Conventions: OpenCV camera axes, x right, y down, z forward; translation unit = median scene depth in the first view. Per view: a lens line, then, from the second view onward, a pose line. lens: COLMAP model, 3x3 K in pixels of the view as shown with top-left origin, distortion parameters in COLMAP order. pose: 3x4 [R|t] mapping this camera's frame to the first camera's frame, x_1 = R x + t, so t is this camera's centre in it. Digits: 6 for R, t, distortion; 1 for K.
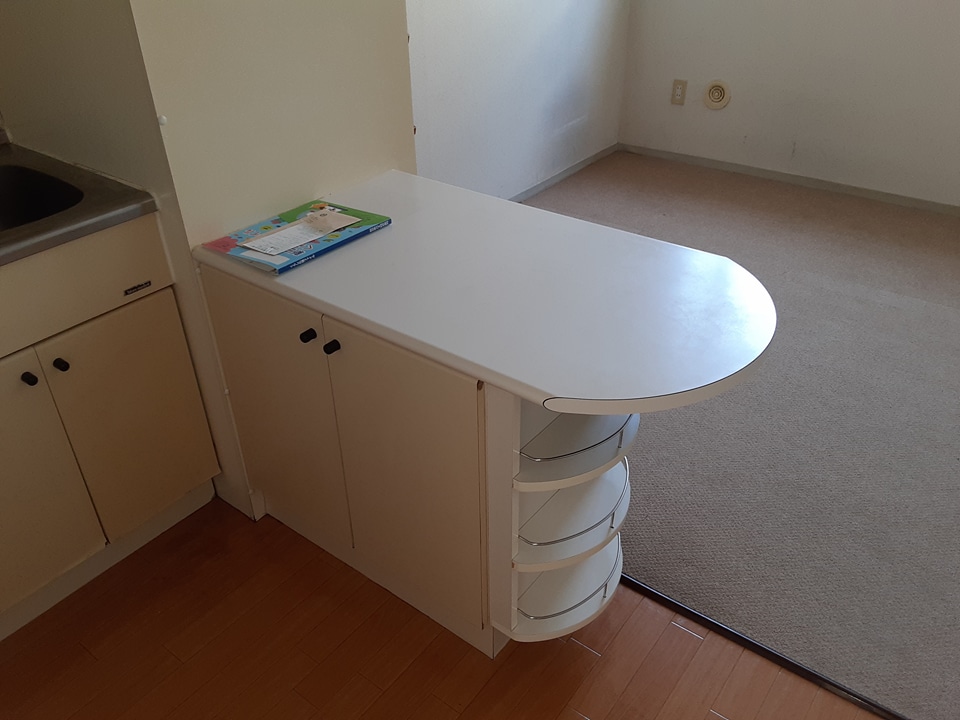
lens RADIAL K [[768.8, 0, 481.1], [0, 768.8, 371.7], [0, 0, 1]] dist [0.112956, -0.167034]
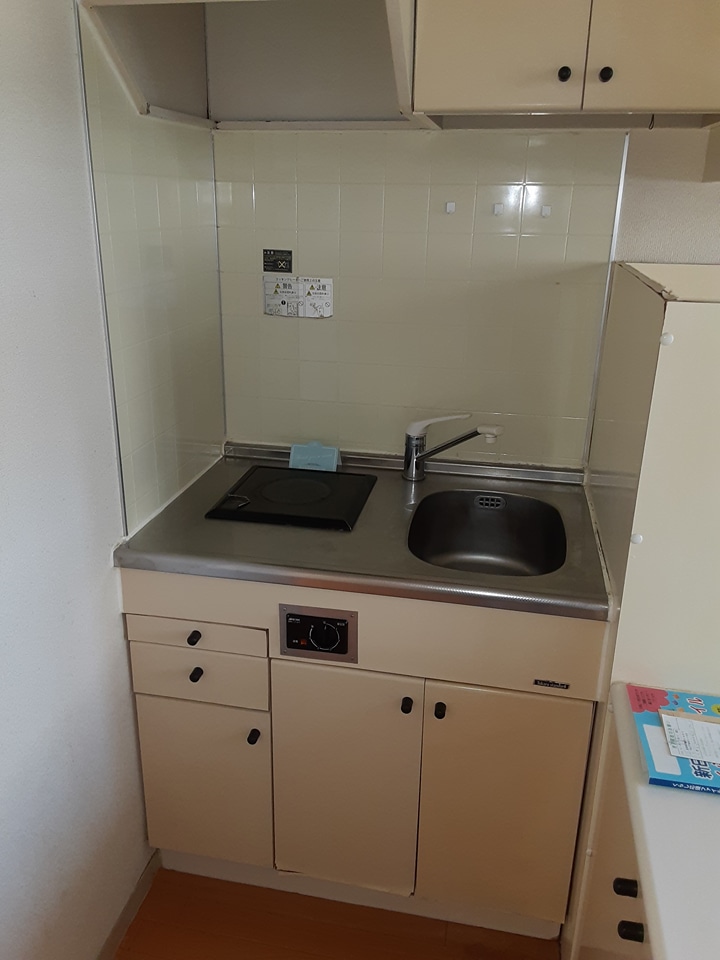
lens RADIAL K [[768.8, 0, 355.7], [0, 768.8, 482.6], [0, 0, 1]] dist [0.112956, -0.167034]
pose [[0.432669, 0.329626, -0.839133, 0.120295], [-0.517795, 0.852797, 0.068011, -0.249660], [0.738028, 0.405072, 0.539658, 0.289178]]
